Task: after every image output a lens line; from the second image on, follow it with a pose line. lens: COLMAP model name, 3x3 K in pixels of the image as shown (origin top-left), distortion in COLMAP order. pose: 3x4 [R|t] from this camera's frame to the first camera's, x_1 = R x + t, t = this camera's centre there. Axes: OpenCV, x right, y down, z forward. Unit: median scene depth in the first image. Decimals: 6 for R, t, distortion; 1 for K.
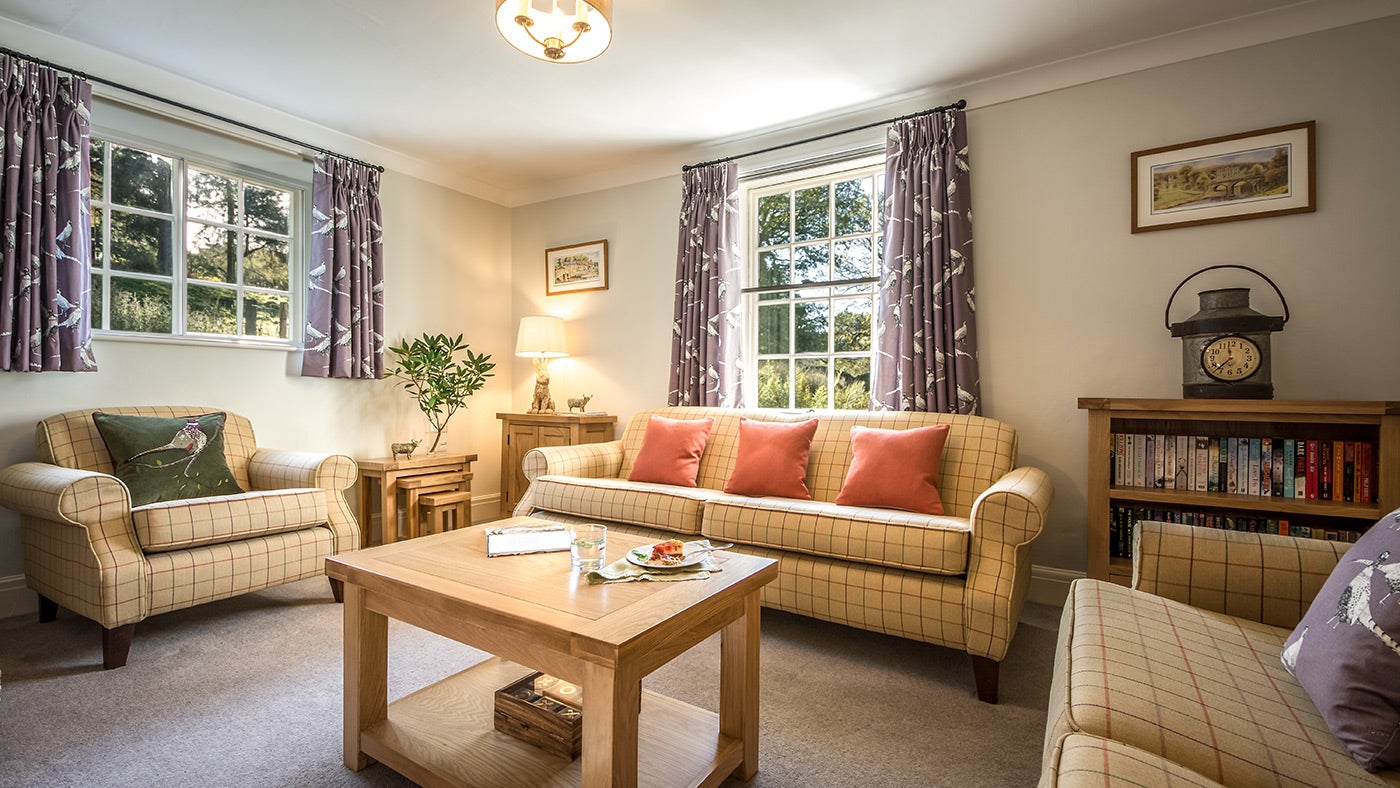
lens RADIAL K [[631.7, 0, 700.0], [0, 631.7, 394.0], [0, 0, 1]] dist [-0.000741, -0.000249]
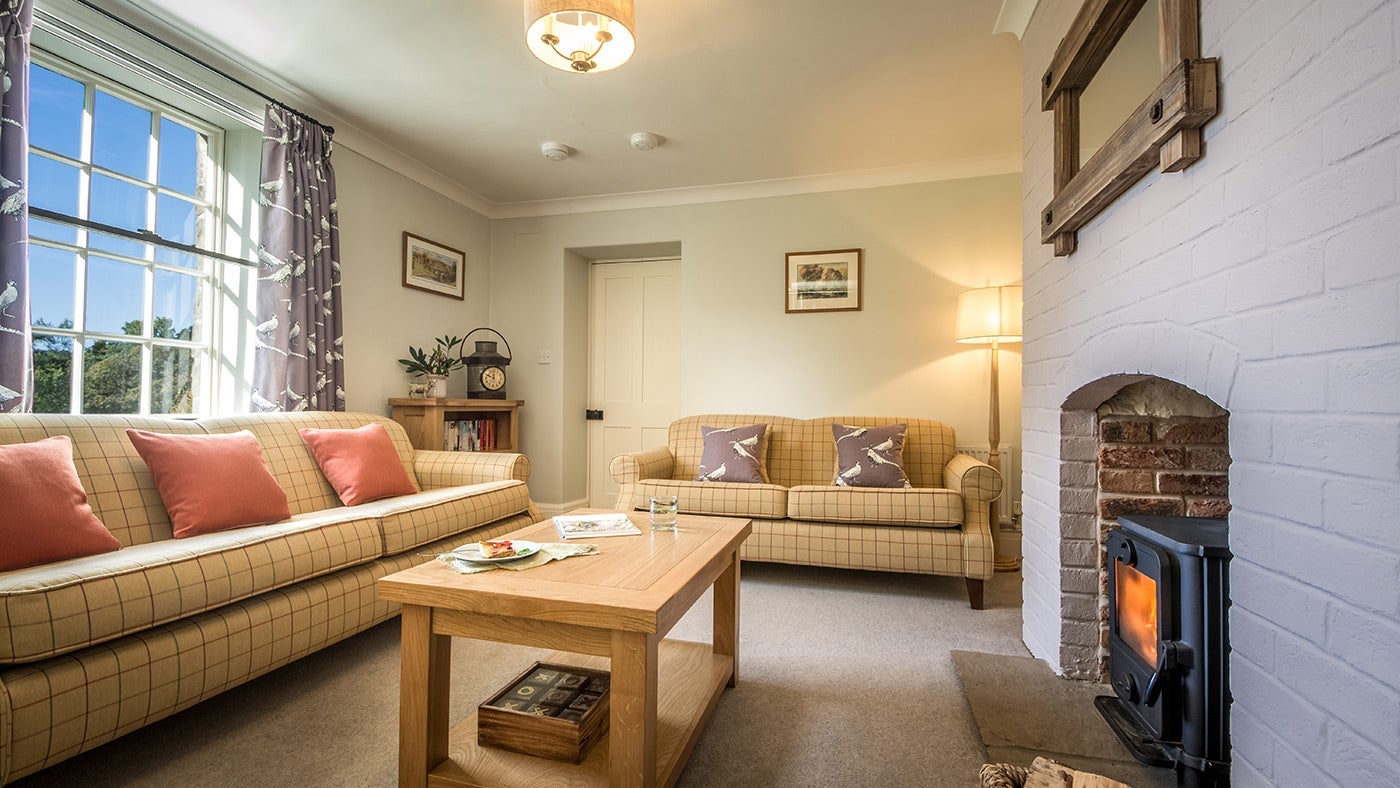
lens RADIAL K [[571.0, 0, 700.0], [0, 571.0, 394.0], [0, 0, 1]] dist [-0.000383, -0.000028]
pose [[-0.296034, 0.004322, 0.955168, -0.881199], [-0.017767, 0.999792, -0.010030, -0.002319], [-0.955012, -0.019940, -0.295896, 0.816408]]
